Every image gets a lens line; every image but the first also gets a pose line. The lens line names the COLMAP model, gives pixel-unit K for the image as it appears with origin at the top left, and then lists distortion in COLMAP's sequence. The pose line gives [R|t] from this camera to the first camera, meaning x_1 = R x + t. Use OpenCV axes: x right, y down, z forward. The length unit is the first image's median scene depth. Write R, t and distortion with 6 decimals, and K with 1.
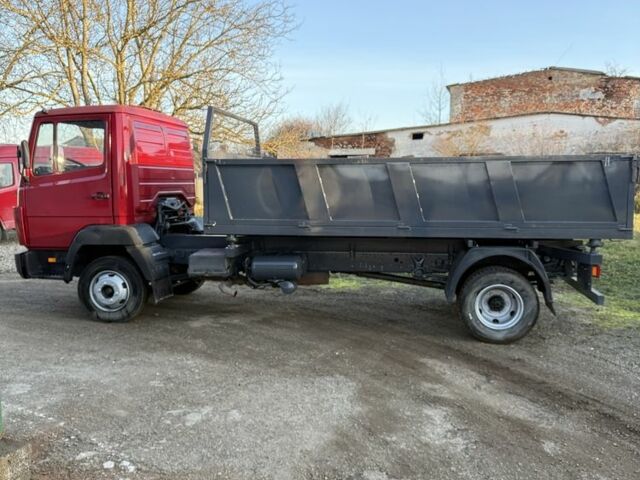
lens RADIAL K [[607.0, 0, 320.0], [0, 607.0, 240.0], [0, 0, 1]] dist [0.101443, -0.219403]
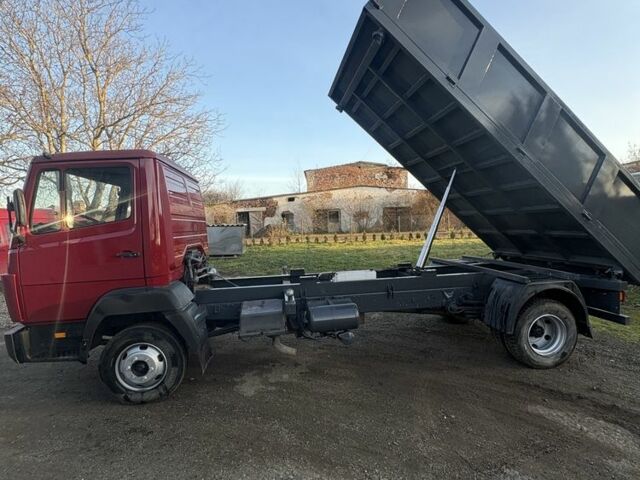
lens RADIAL K [[338.4, 0, 319.9], [0, 338.4, 237.2], [0, 0, 1]] dist [-0.003260, -0.000342]
pose [[0.954363, -0.046599, 0.294993, -0.234851], [0.065285, 0.996415, -0.053811, -0.052660], [-0.291427, 0.070614, 0.953983, 0.464865]]
